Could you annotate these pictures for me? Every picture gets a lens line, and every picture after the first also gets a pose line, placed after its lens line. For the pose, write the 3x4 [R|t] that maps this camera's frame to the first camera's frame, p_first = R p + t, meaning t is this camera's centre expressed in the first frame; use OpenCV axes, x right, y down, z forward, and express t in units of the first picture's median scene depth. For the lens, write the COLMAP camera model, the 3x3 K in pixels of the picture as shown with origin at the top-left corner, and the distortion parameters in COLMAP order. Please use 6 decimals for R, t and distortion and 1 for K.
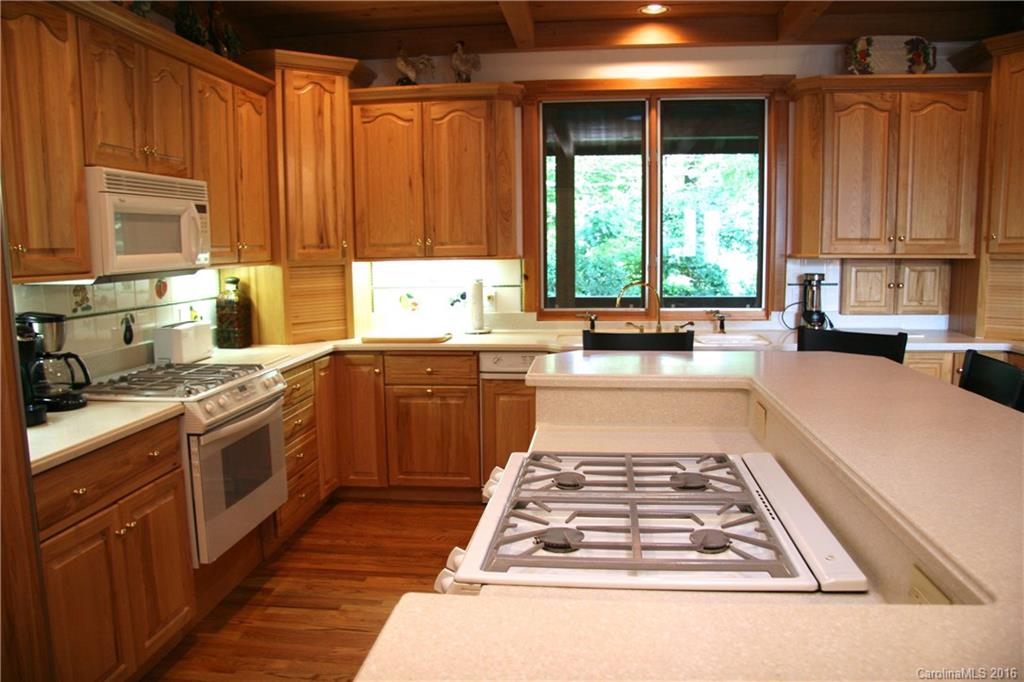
lens RADIAL K [[778.8, 0, 513.6], [0, 778.8, 340.4], [0, 0, 1]] dist [-0.122798, -0.005017]
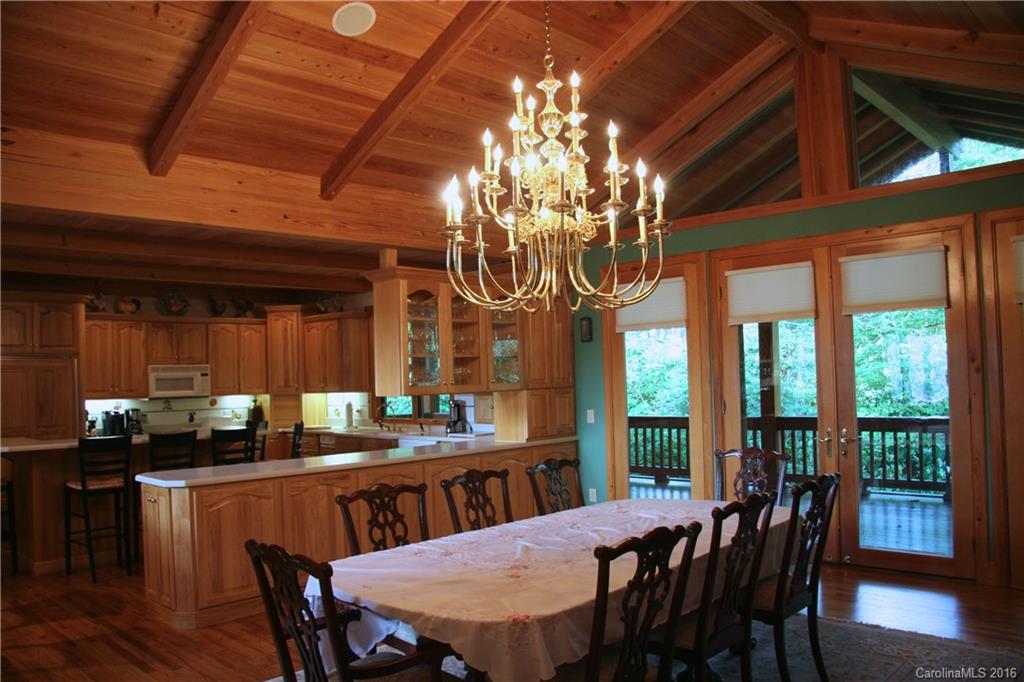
lens RADIAL K [[778.8, 0, 501.8], [0, 778.8, 340.4], [0, 0, 1]] dist [-0.122798, -0.005017]
pose [[0.784186, -0.038945, -0.619303, 1.904963], [-0.056767, 0.989341, -0.134095, 0.016118], [0.617924, 0.140311, 0.773617, -0.458879]]
